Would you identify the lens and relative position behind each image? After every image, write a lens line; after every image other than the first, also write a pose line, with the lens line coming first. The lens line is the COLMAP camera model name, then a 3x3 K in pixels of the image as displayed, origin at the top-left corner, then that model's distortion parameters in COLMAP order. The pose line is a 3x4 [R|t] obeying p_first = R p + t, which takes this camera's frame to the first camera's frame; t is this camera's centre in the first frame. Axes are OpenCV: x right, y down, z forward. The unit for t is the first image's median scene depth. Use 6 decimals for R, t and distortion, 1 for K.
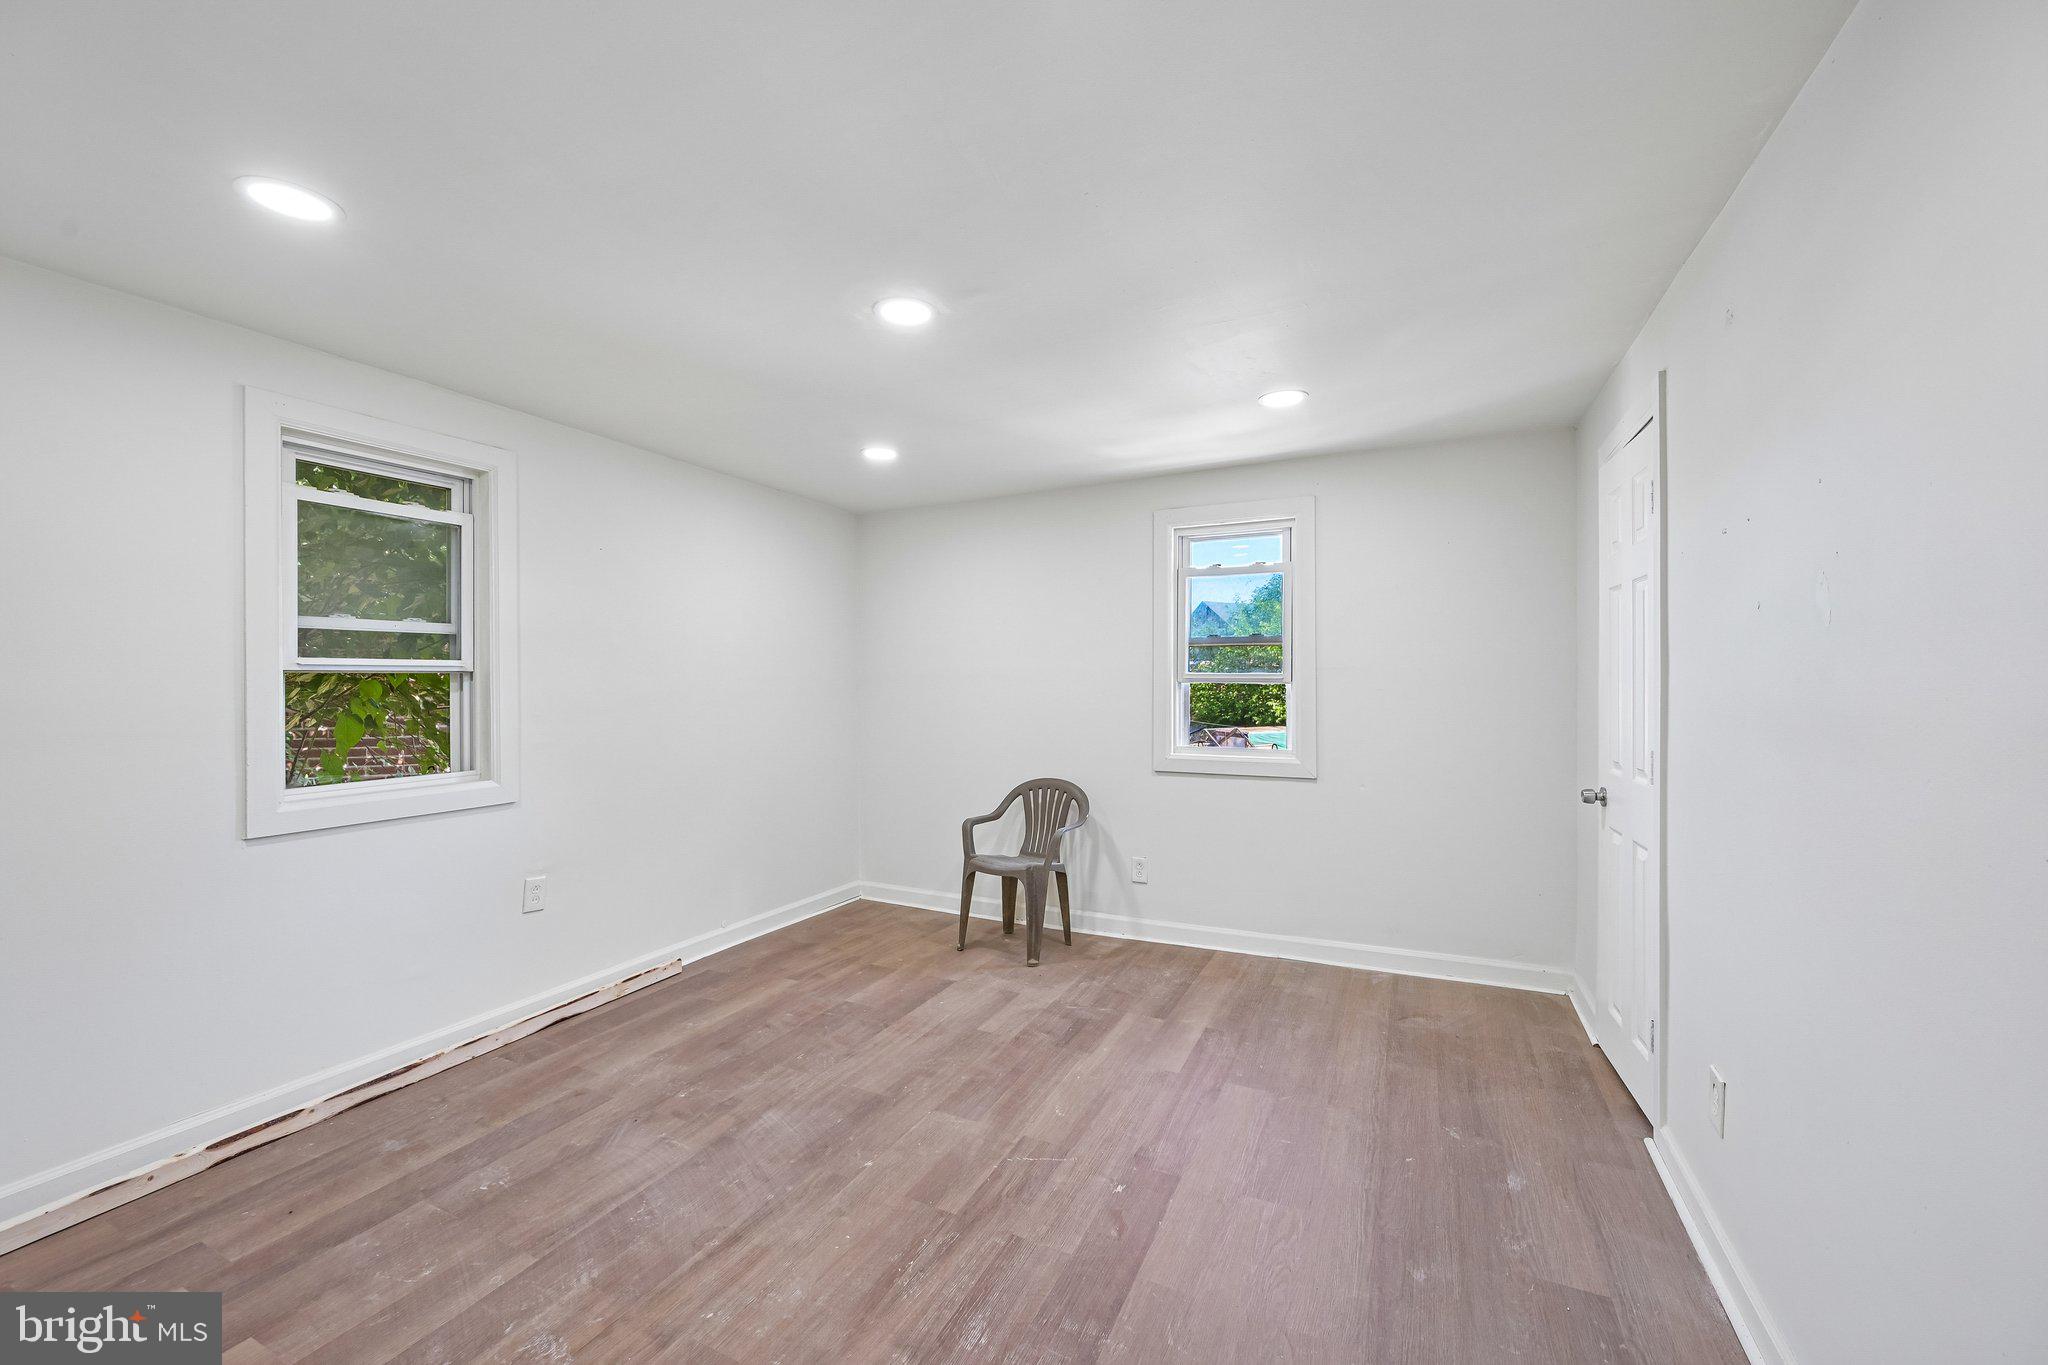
lens RADIAL K [[804.1, 0, 1025.6], [0, 804.1, 676.9], [0, 0, 1]] dist [0.001523, 0.000319]
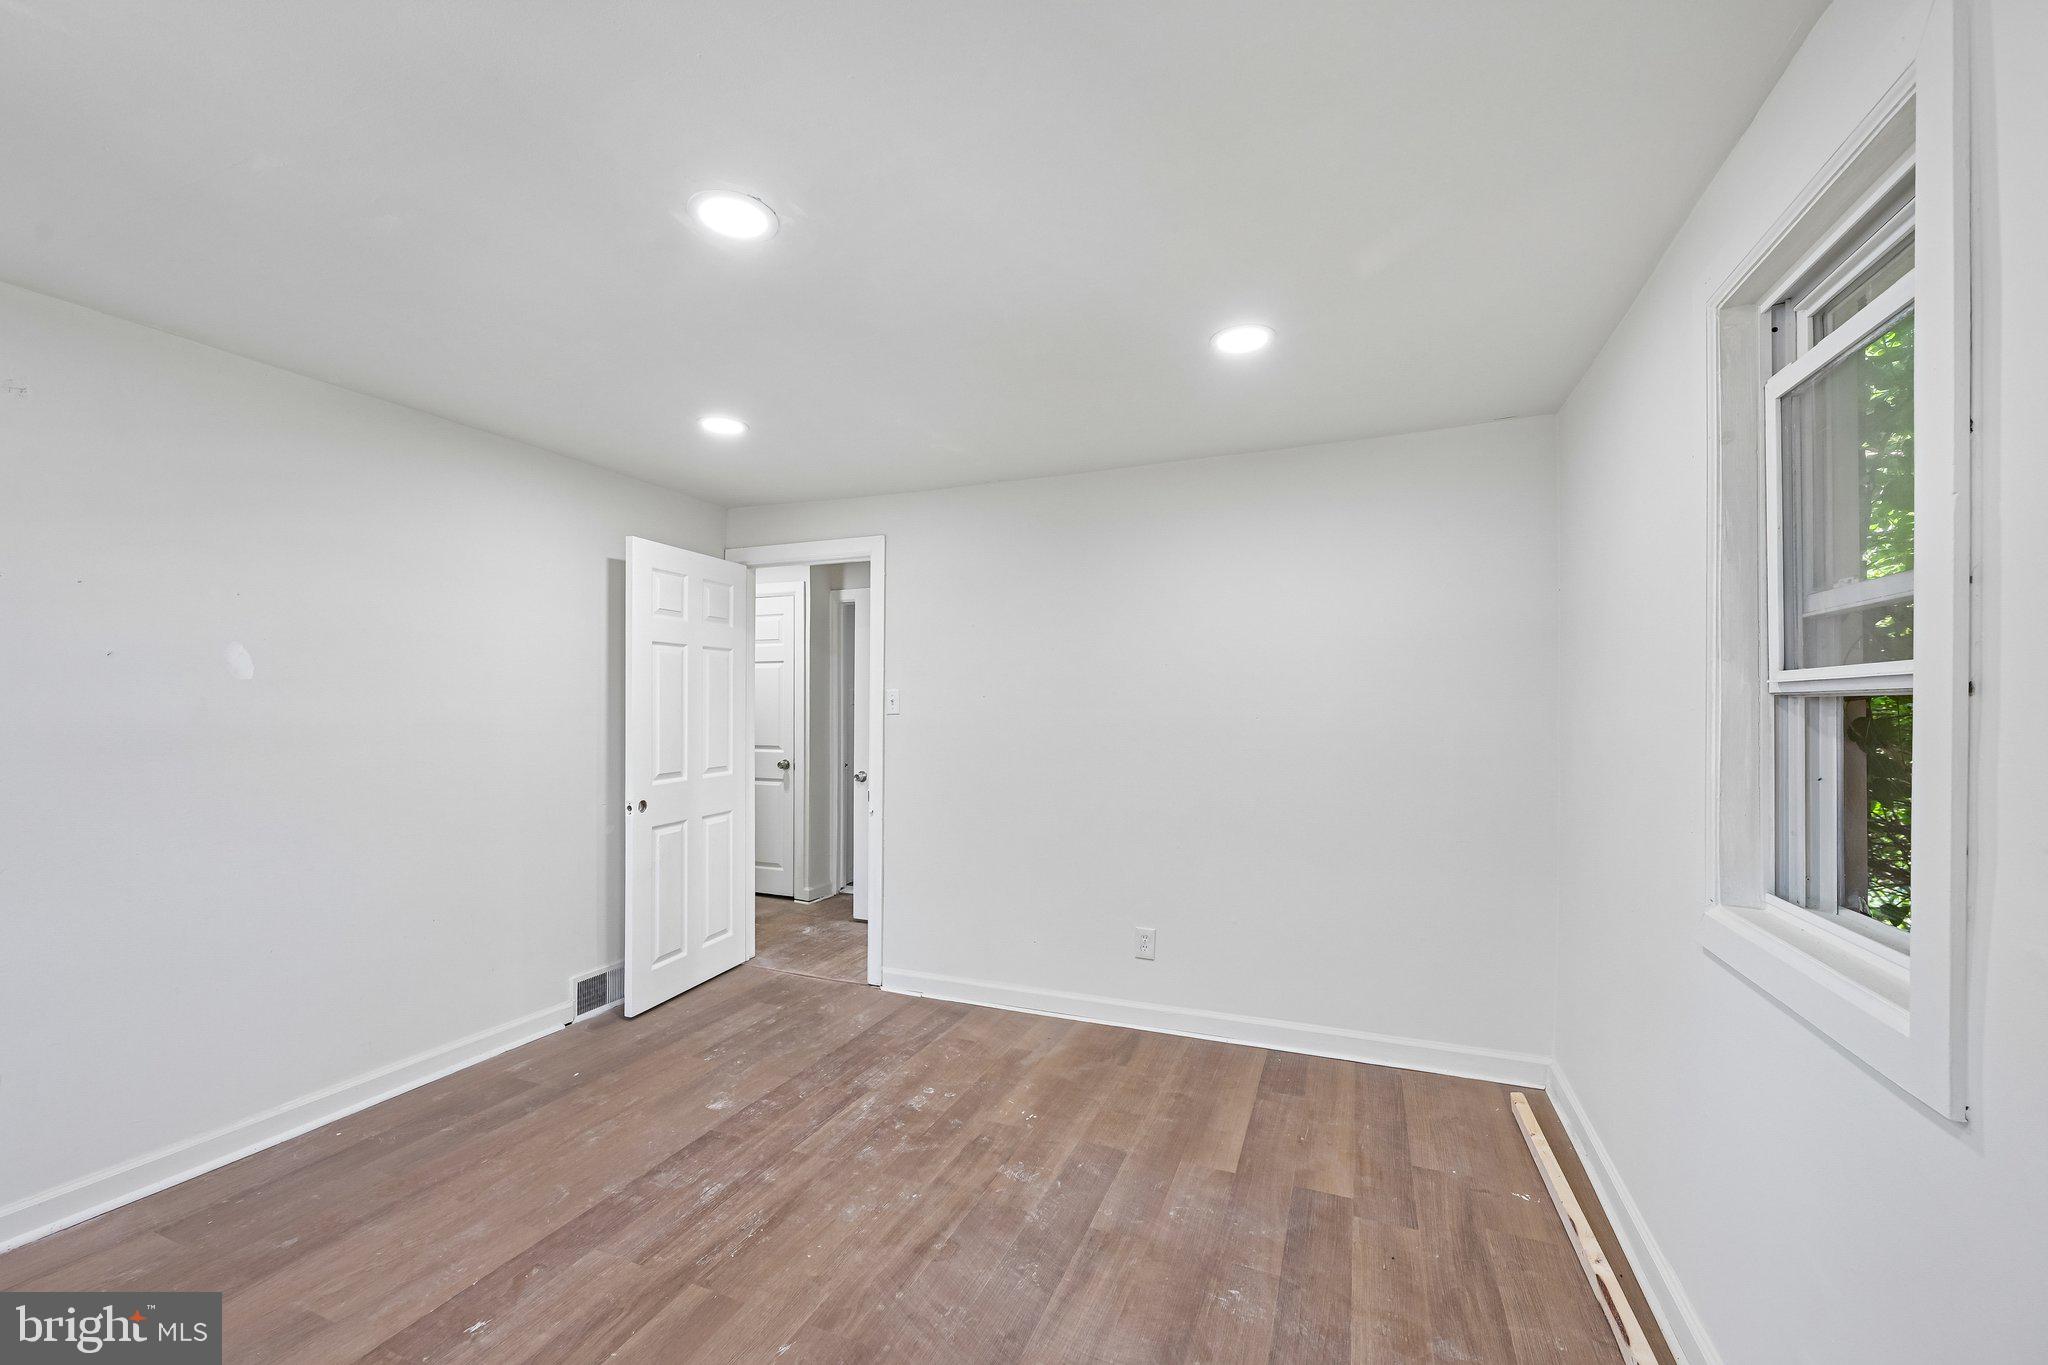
lens RADIAL K [[804.1, 0, 1025.6], [0, 804.1, 676.9], [0, 0, 1]] dist [0.001523, 0.000319]
pose [[-0.997941, -0.001945, -0.064115, -0.431496], [0.000484, 0.999283, -0.037852, 0.001689], [0.064143, -0.037805, -0.997224, 2.081053]]
